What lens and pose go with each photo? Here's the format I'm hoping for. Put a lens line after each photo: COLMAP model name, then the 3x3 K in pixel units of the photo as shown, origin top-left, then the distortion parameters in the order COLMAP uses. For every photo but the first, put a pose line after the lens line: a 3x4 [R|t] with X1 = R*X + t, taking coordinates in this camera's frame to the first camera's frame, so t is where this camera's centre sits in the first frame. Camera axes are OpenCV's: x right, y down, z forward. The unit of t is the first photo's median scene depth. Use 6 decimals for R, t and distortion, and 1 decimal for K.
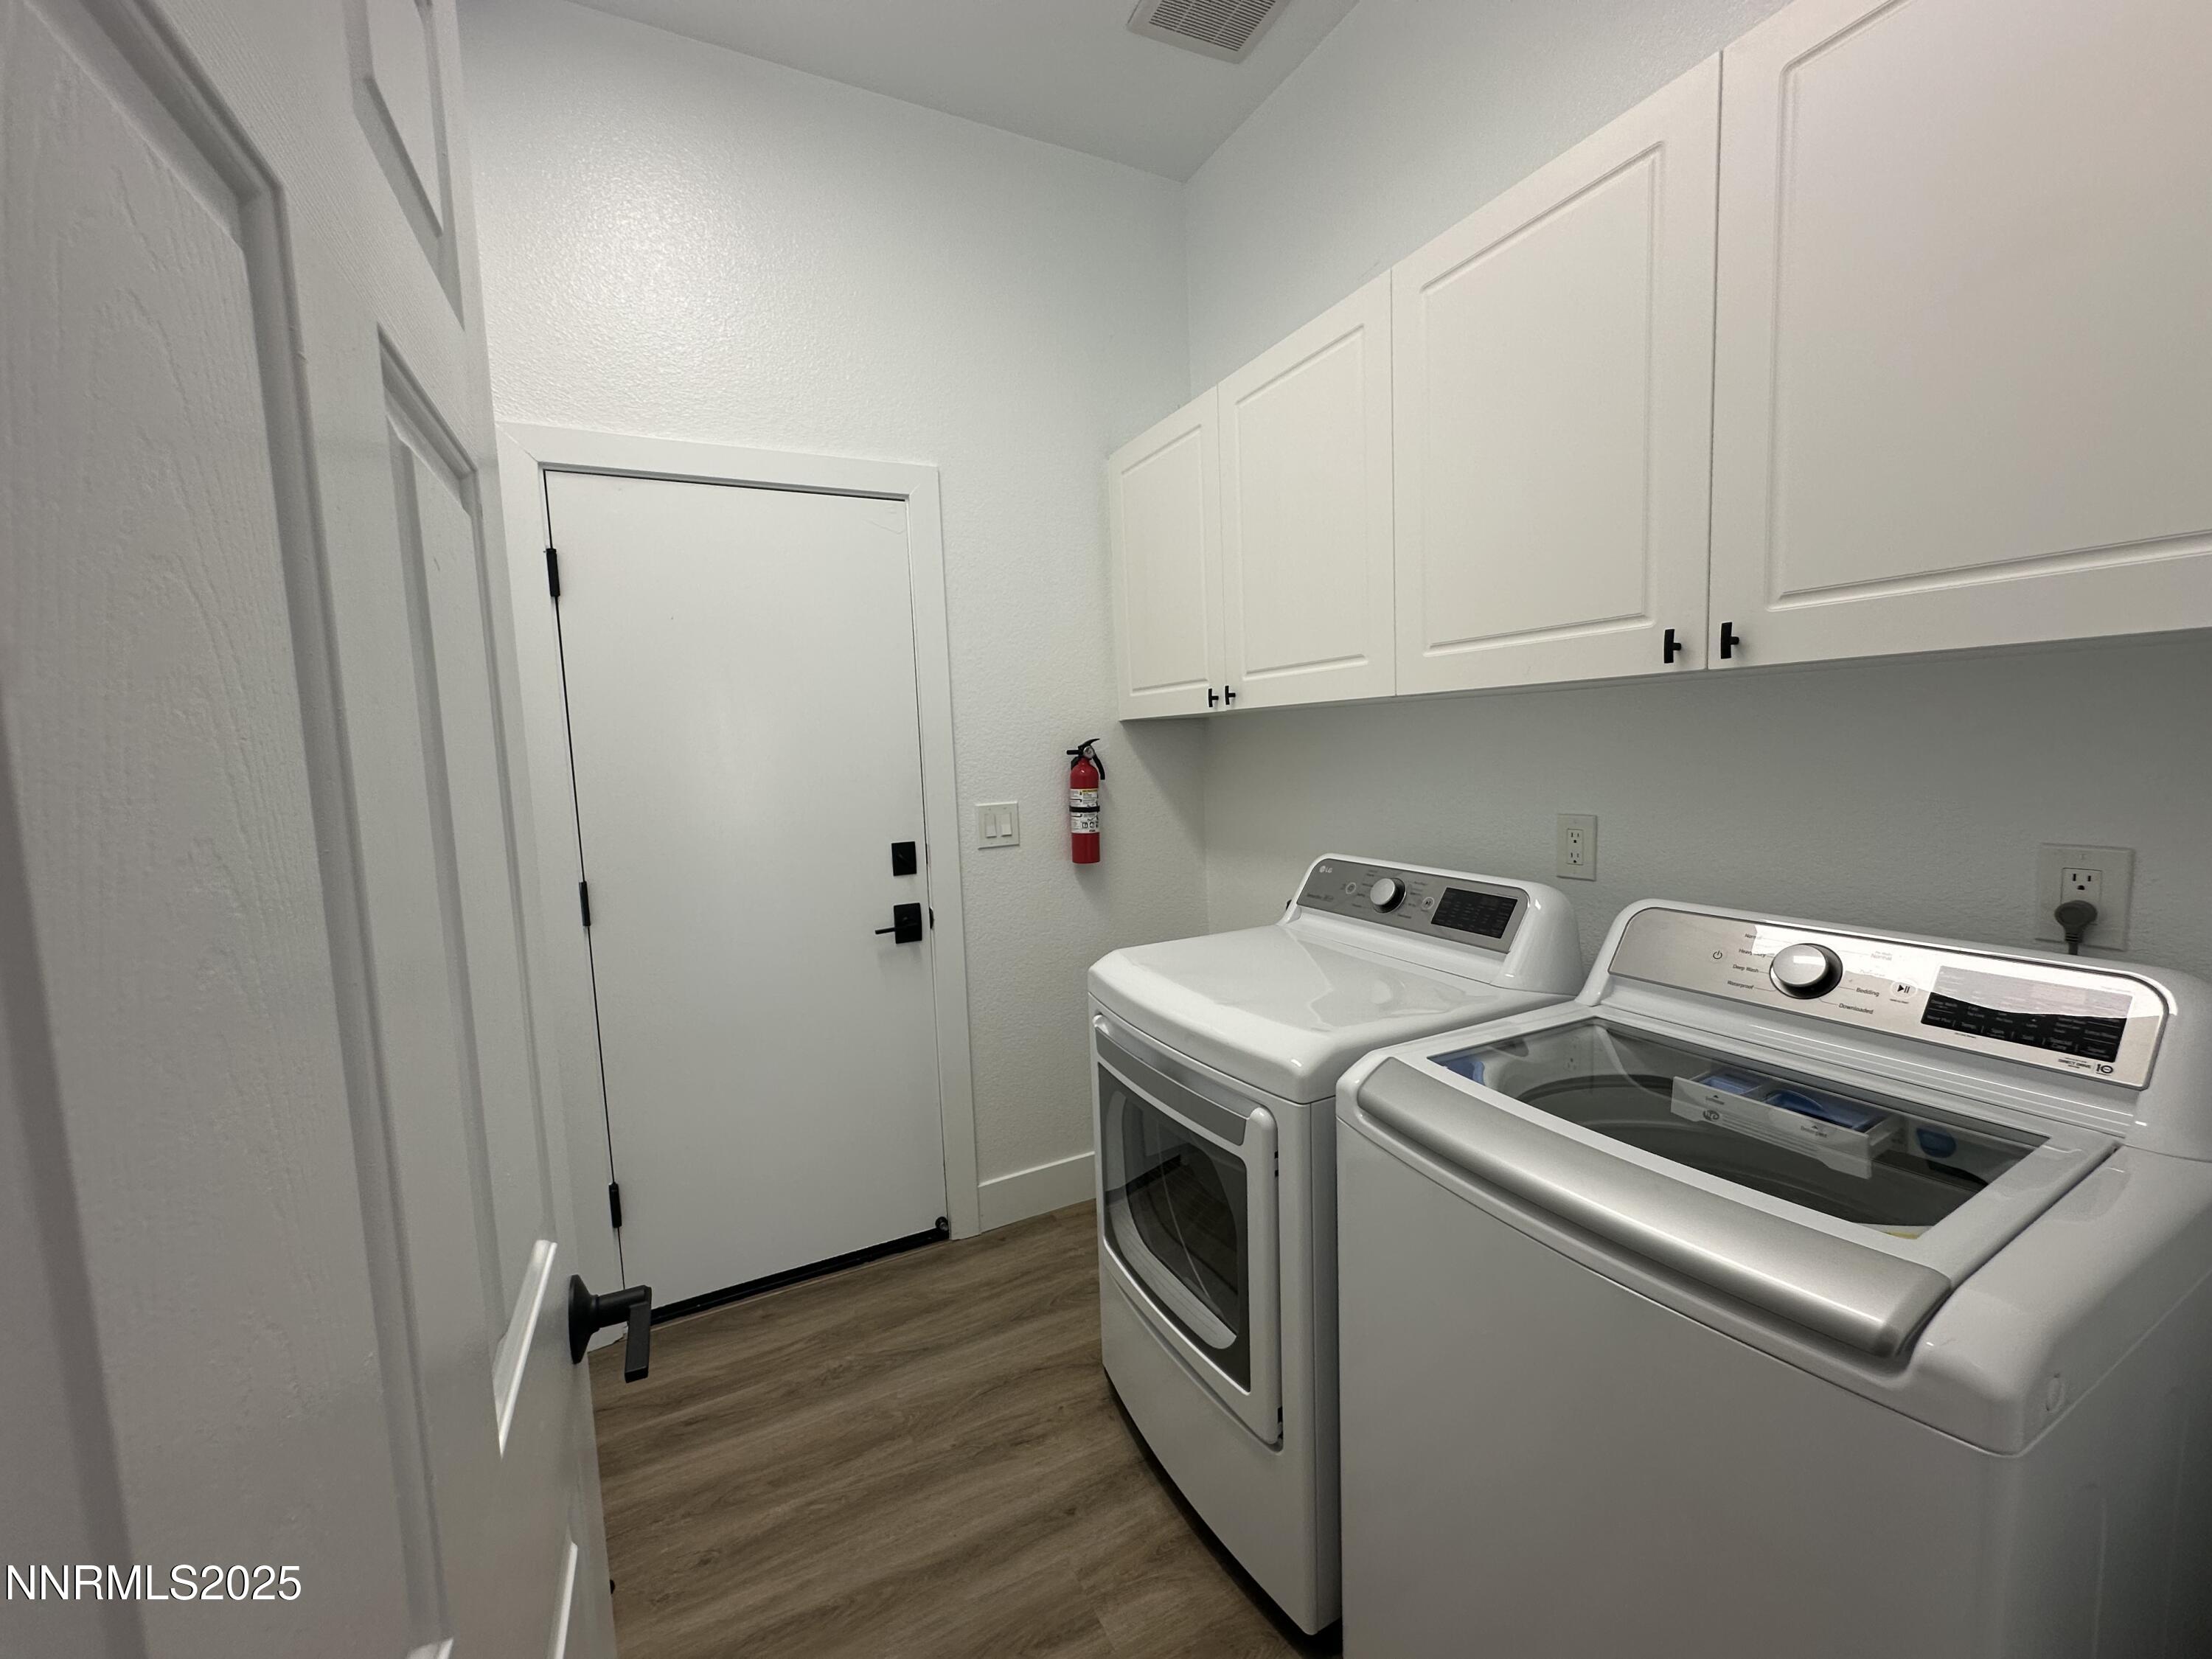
lens RADIAL K [[883.4, 0, 1105.9], [0, 883.4, 825.8], [0, 0, 1]] dist [-0.001957, 0.000408]
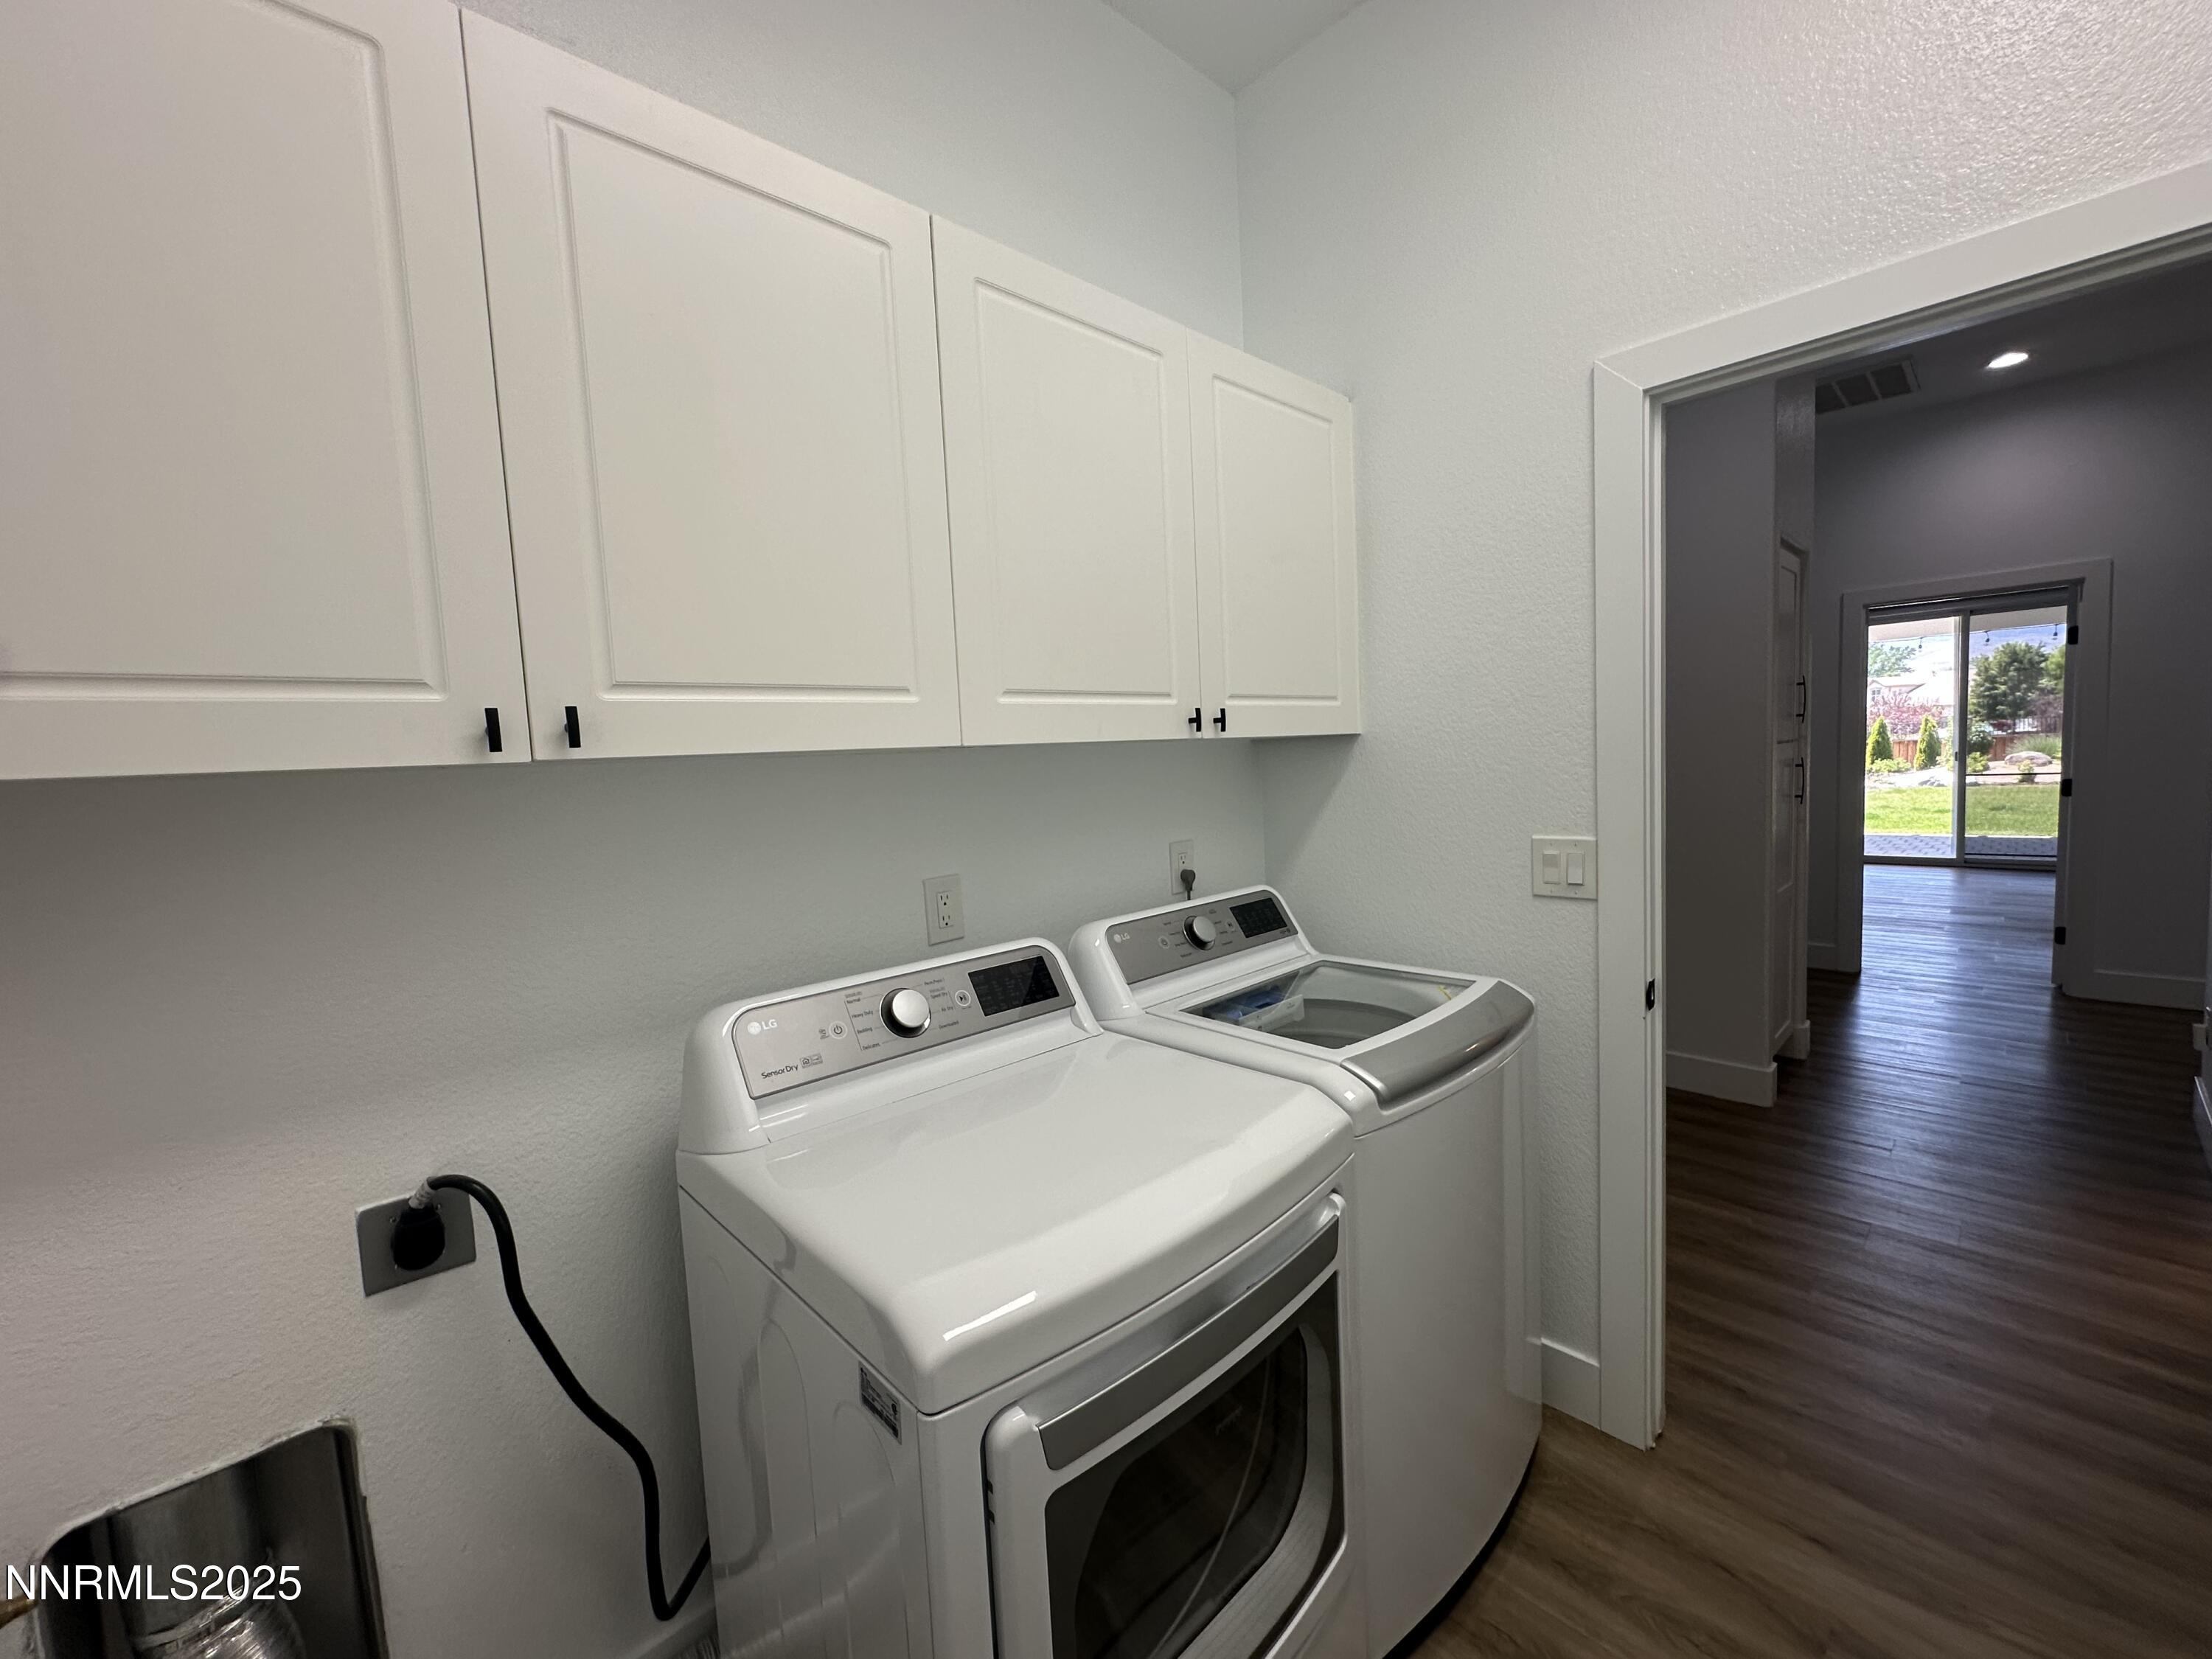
lens RADIAL K [[883.4, 0, 1105.9], [0, 883.4, 825.8], [0, 0, 1]] dist [-0.001957, 0.000408]
pose [[-0.273016, -0.020950, 0.961781, -0.635006], [0.152173, 0.986235, 0.064680, -0.143229], [-0.949898, 0.164016, -0.266070, 1.462927]]
